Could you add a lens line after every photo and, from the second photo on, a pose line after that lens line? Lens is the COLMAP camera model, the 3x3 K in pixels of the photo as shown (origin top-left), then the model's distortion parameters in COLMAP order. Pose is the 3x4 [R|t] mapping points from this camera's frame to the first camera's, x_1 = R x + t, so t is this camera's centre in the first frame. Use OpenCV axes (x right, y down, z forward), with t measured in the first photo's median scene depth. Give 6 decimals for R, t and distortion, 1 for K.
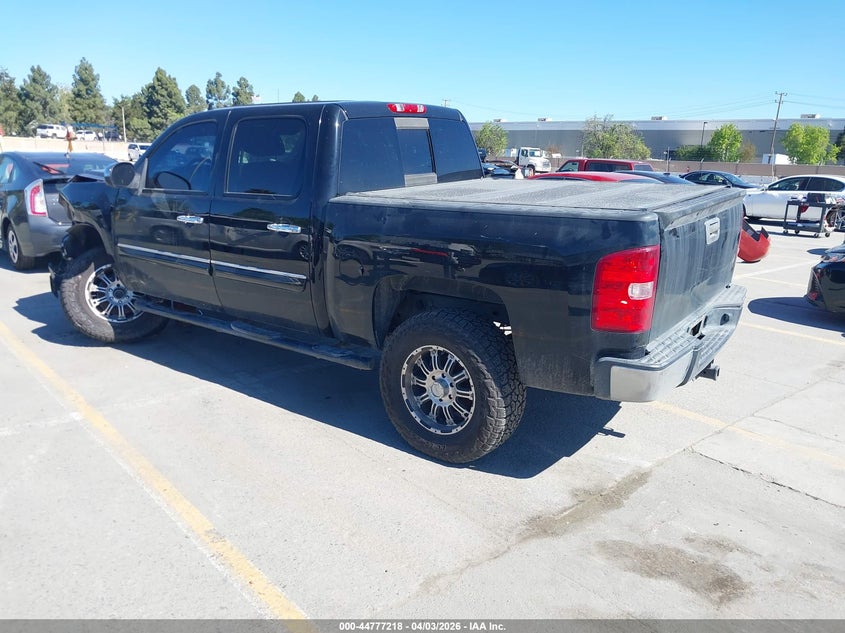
lens RADIAL K [[666.0, 0, 431.6], [0, 666.0, 315.9], [0, 0, 1]] dist [0.005336, -0.001525]
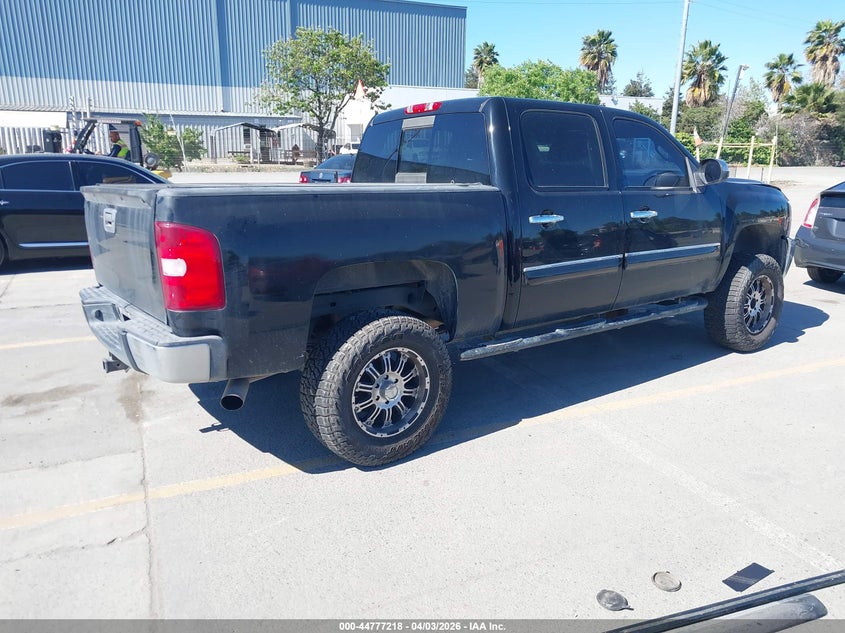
lens RADIAL K [[666.0, 0, 431.6], [0, 666.0, 315.9], [0, 0, 1]] dist [0.005336, -0.001525]
pose [[-0.297825, 0.207466, -0.931804, 0.993472], [-0.247683, 0.925878, 0.285312, -0.320059], [0.921929, 0.315765, -0.224364, 1.374884]]
